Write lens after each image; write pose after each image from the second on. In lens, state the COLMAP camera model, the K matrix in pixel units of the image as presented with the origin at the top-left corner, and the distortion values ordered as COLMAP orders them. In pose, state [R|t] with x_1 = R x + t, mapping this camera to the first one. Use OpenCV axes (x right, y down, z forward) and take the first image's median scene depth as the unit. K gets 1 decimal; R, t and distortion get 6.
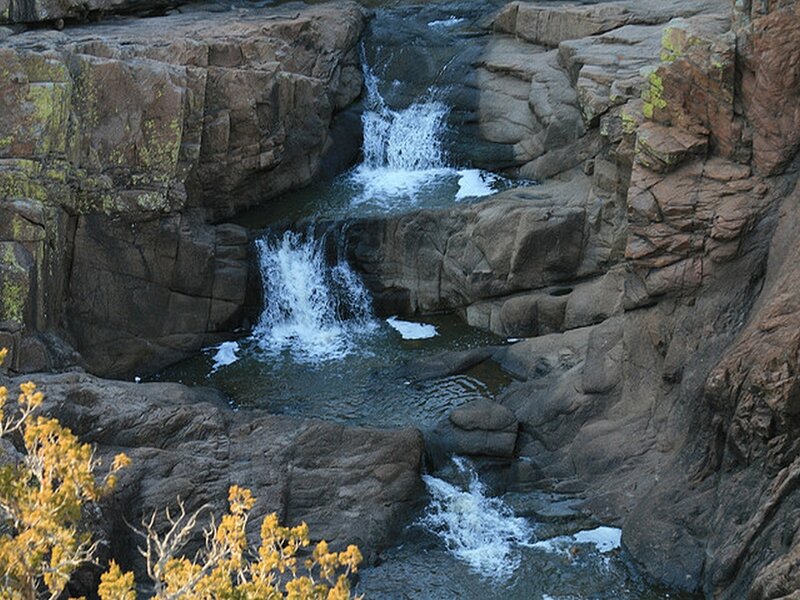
lens RADIAL K [[1717.2, 0, 400.0], [0, 1717.2, 300.0], [0, 0, 1]] dist [0.017108, 0.077034]
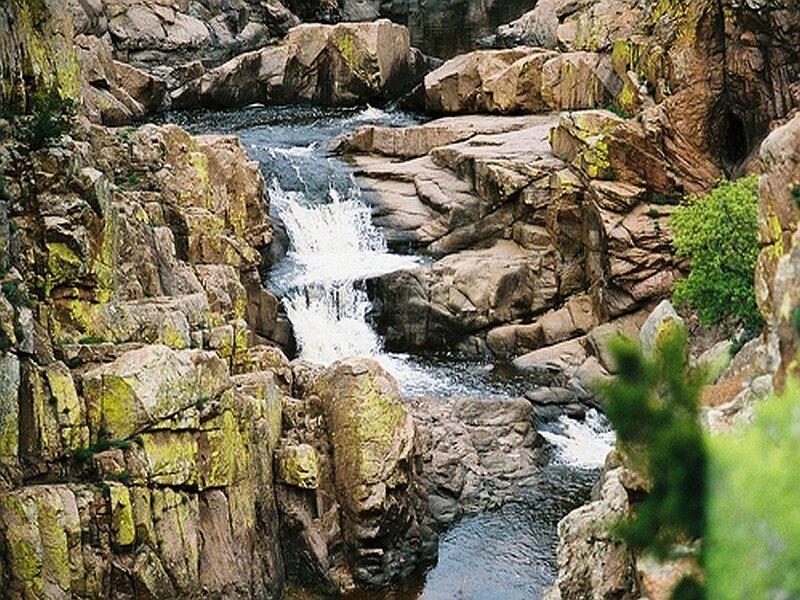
lens RADIAL K [[1717.2, 0, 400.0], [0, 1717.2, 300.0], [0, 0, 1]] dist [0.017108, 0.077034]
pose [[0.949202, -0.065257, 0.307827, -0.383085], [0.104173, 0.988265, -0.111717, 0.110563], [-0.296924, 0.138109, 0.944861, -0.161373]]
